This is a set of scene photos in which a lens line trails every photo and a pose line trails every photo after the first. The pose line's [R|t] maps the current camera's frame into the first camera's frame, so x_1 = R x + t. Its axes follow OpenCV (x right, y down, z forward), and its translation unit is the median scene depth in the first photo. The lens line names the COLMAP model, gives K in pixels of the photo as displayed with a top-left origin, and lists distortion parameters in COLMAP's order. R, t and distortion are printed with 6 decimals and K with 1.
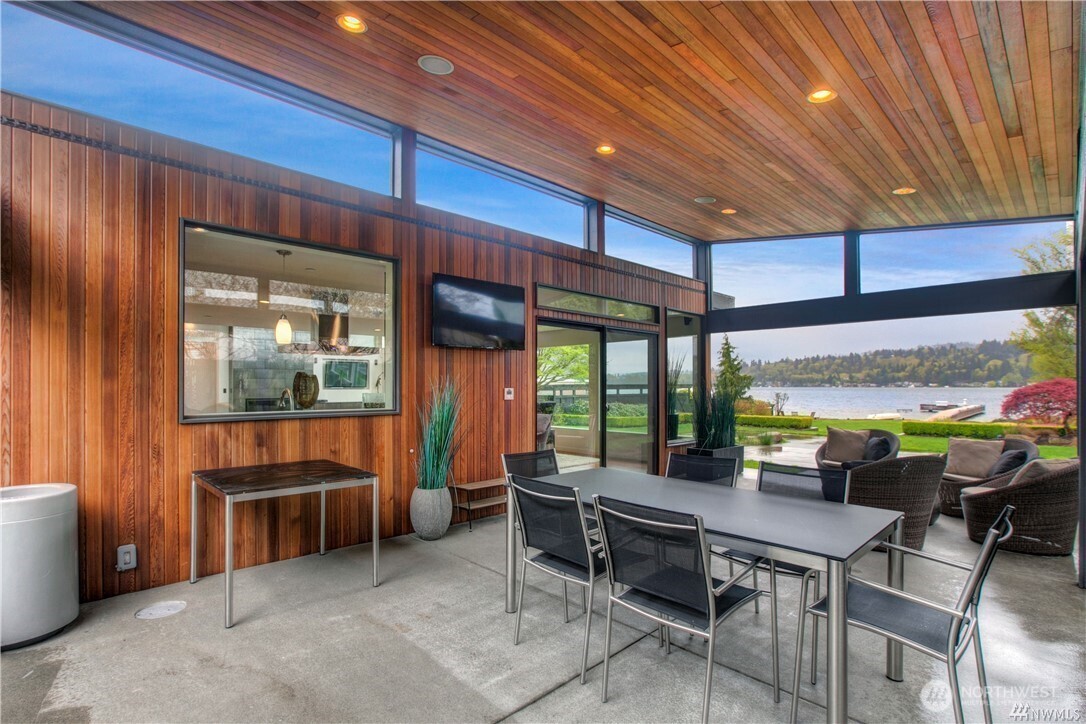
lens RADIAL K [[535.3, 0, 548.6], [0, 535.3, 385.1], [0, 0, 1]] dist [-0.000541, 0.000327]
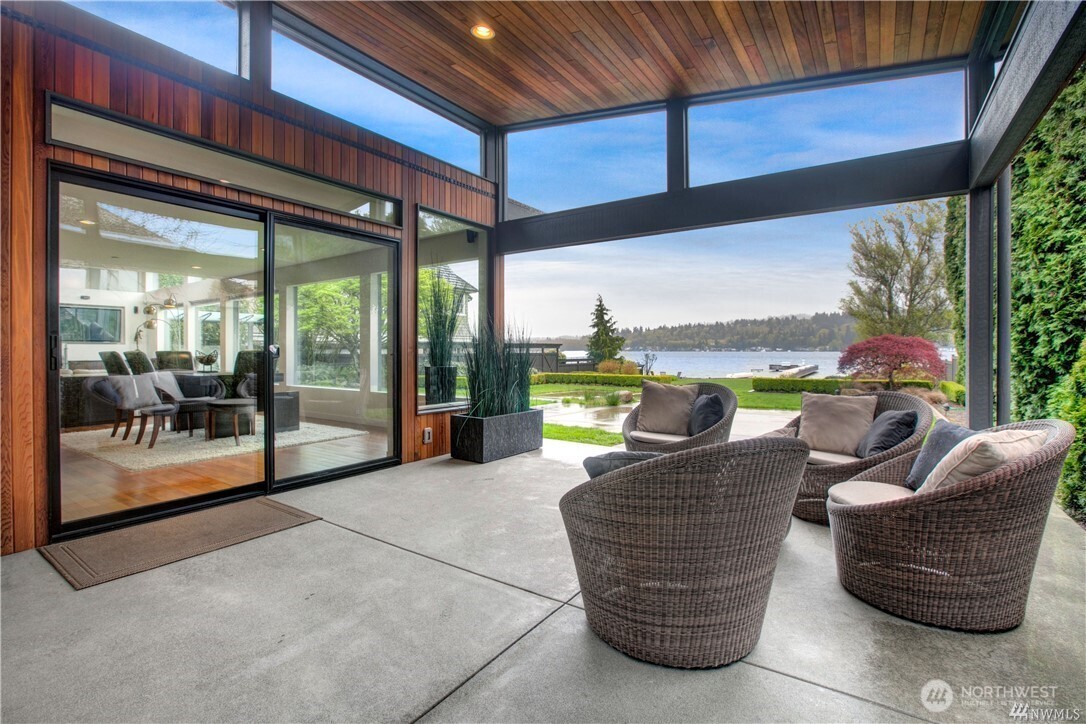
lens RADIAL K [[493.6, 0, 543.0], [0, 493.6, 362.0], [0, 0, 1]] dist [-0.037276, 0.000159]
pose [[0.985017, -0.007336, 0.172303, 0.133030], [0.003502, 0.999740, 0.022544, 0.018217], [-0.172424, -0.021603, 0.984786, 0.187199]]
